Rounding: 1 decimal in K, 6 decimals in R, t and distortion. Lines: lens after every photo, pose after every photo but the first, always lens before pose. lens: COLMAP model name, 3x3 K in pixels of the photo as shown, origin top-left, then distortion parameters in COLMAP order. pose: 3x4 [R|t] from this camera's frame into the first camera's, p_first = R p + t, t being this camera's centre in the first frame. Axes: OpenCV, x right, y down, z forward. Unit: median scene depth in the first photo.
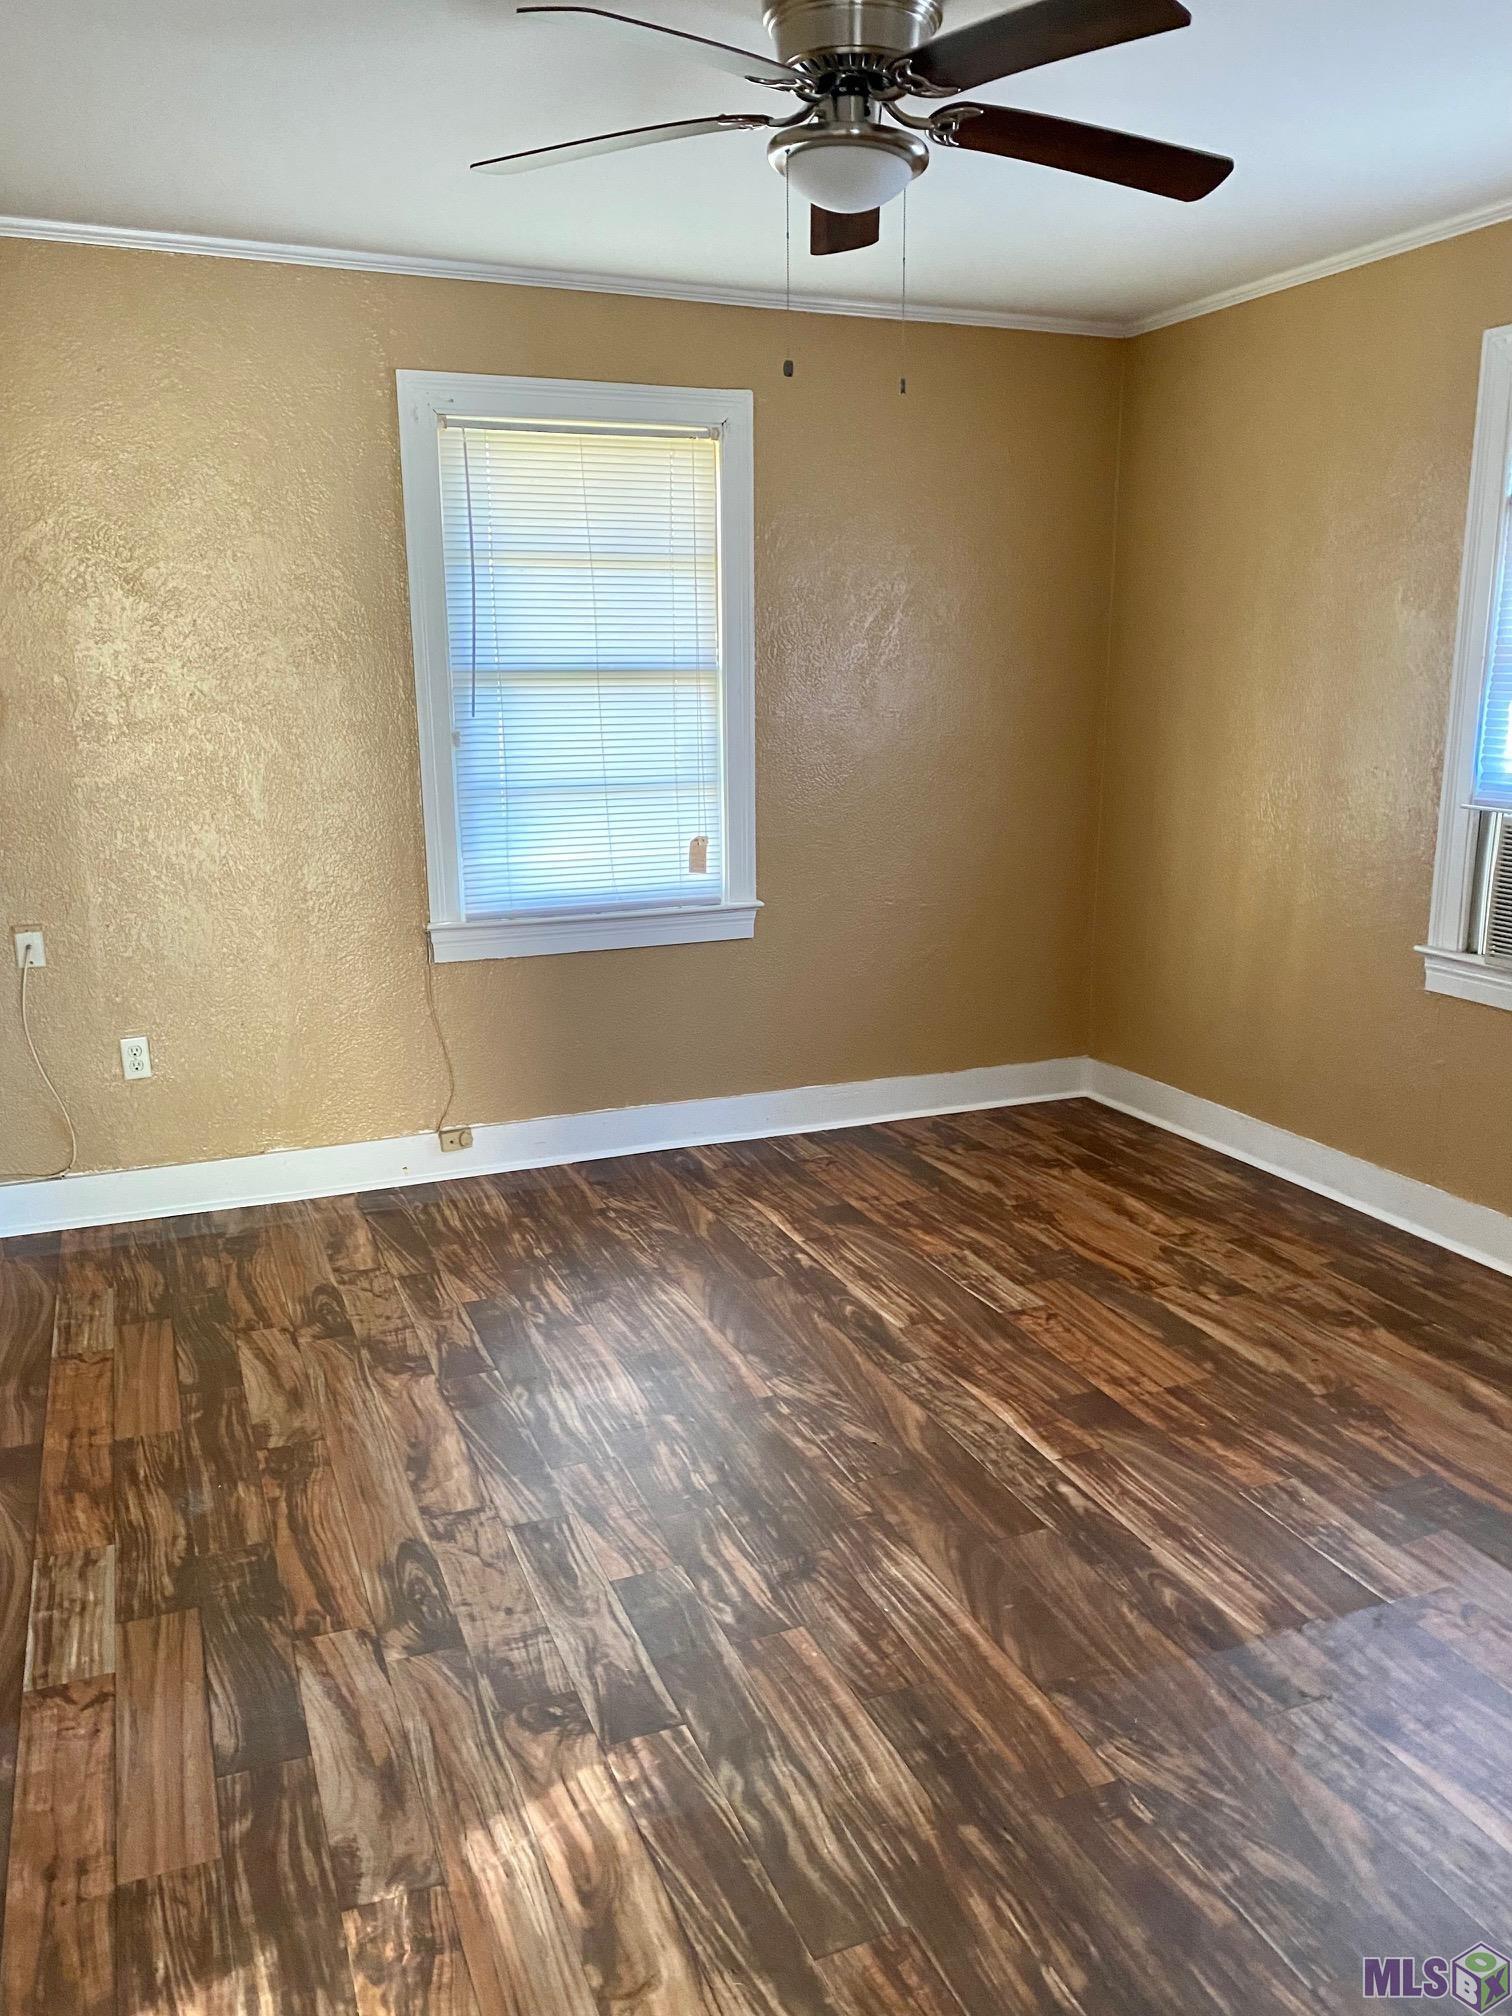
lens RADIAL K [[1546.8, 0, 755.8], [0, 1546.8, 1009.8], [0, 0, 1]] dist [-0.032616, 0.008239]
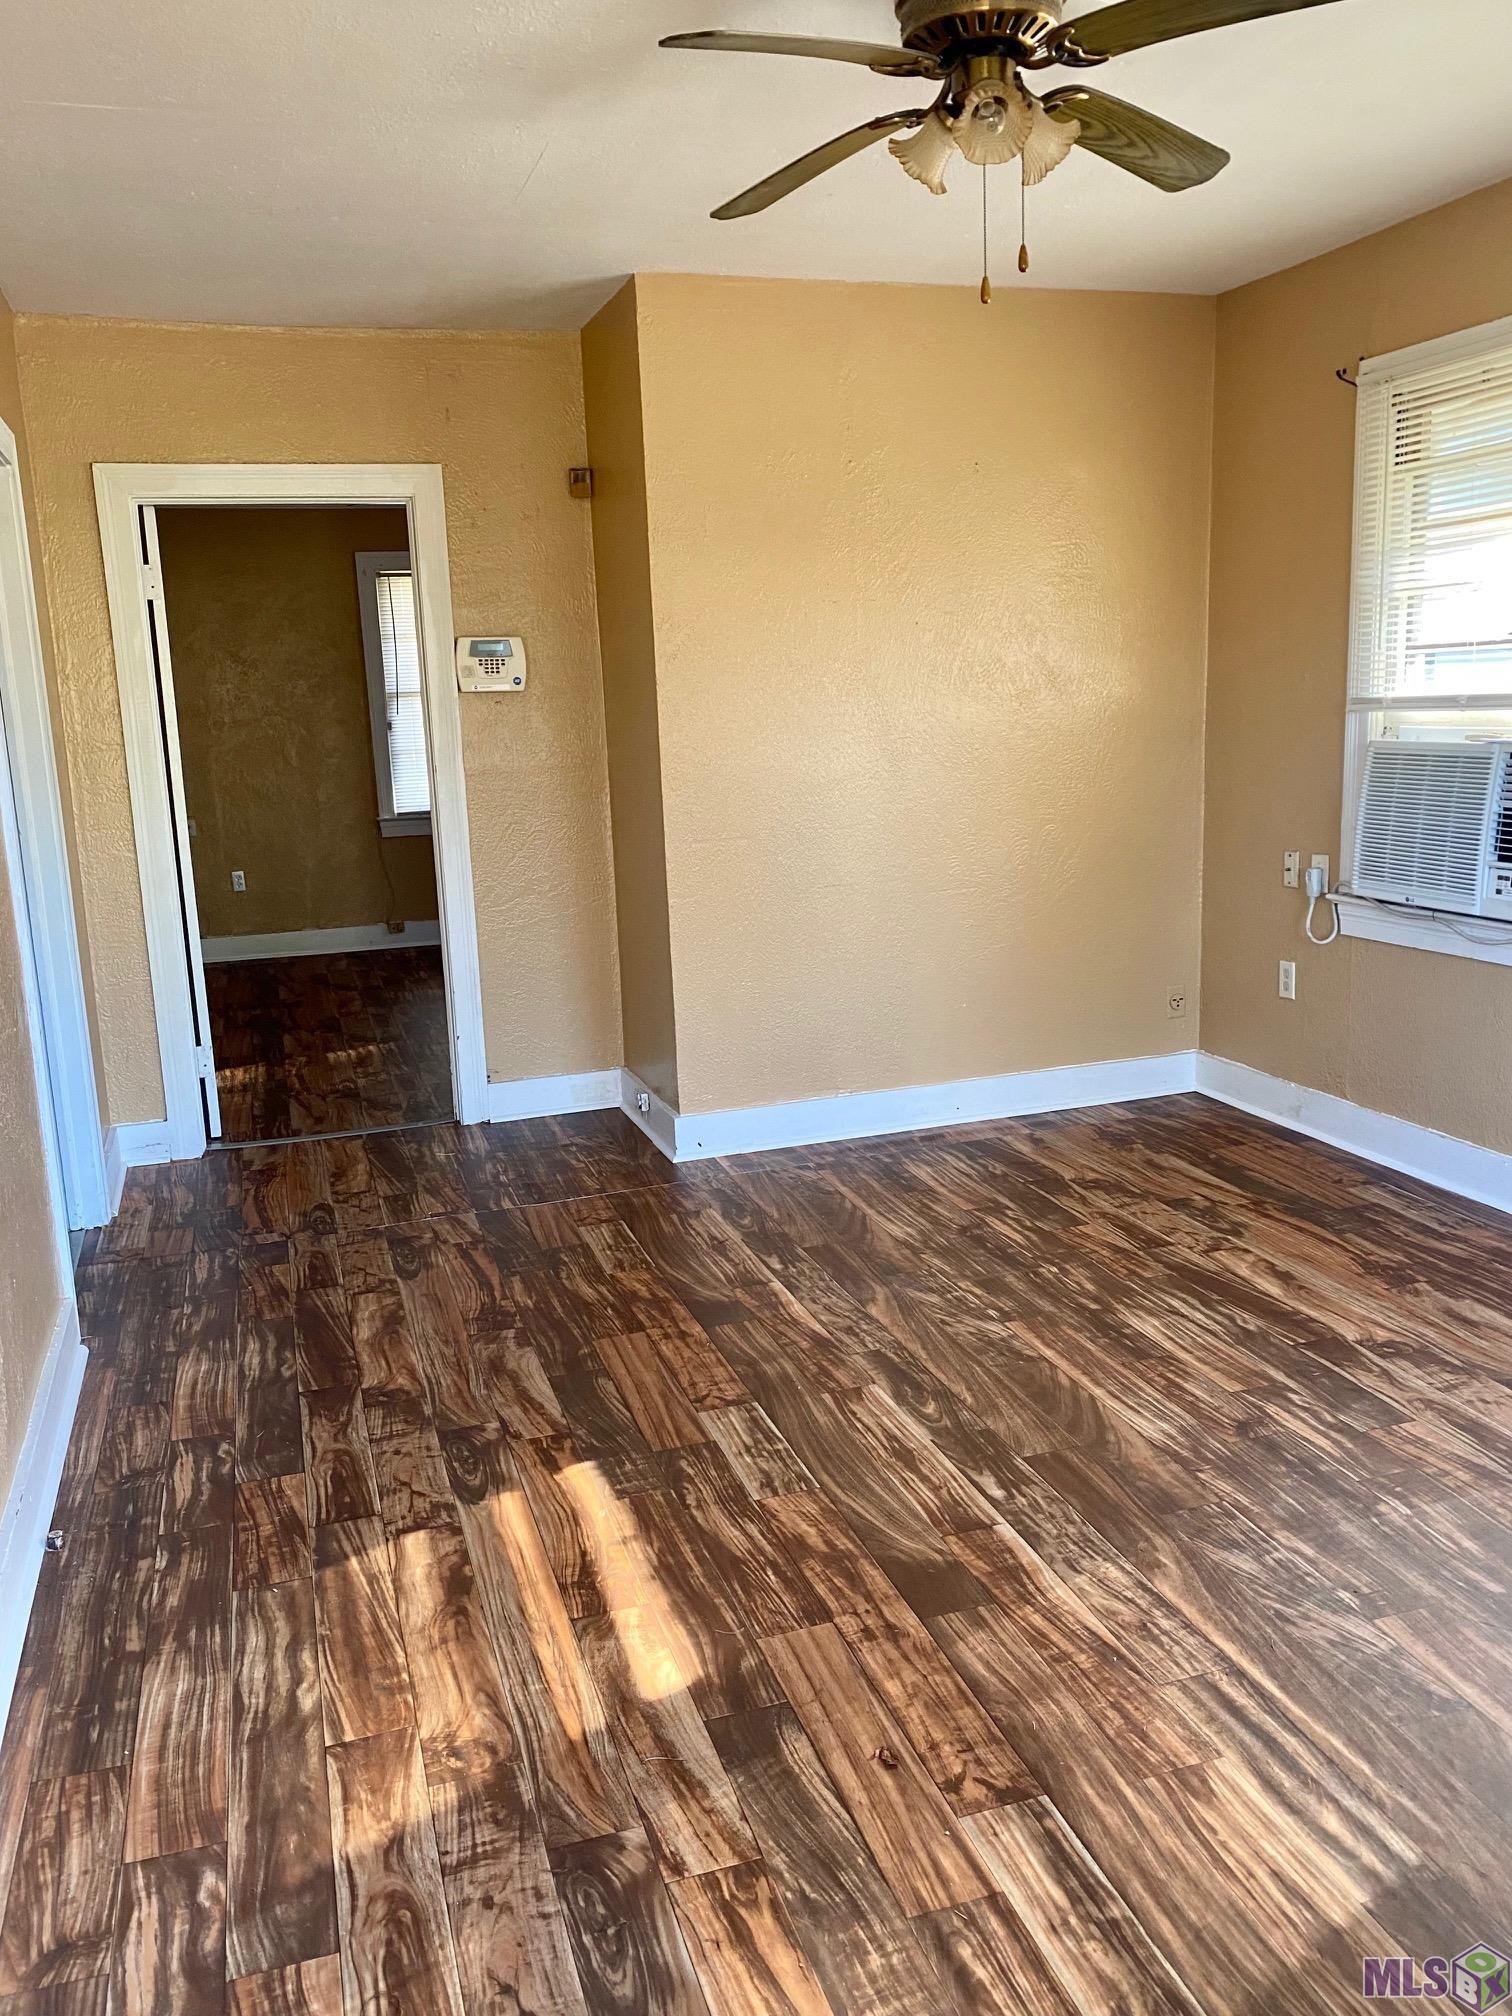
lens RADIAL K [[1546.8, 0, 754.3], [0, 1546.8, 1005.6], [0, 0, 1]] dist [-0.032616, 0.008239]
pose [[-0.995335, 0.047317, 0.084075, 0.267653], [0.077888, 0.908362, 0.410868, -0.388301], [-0.056930, 0.415500, -0.907810, 1.832034]]
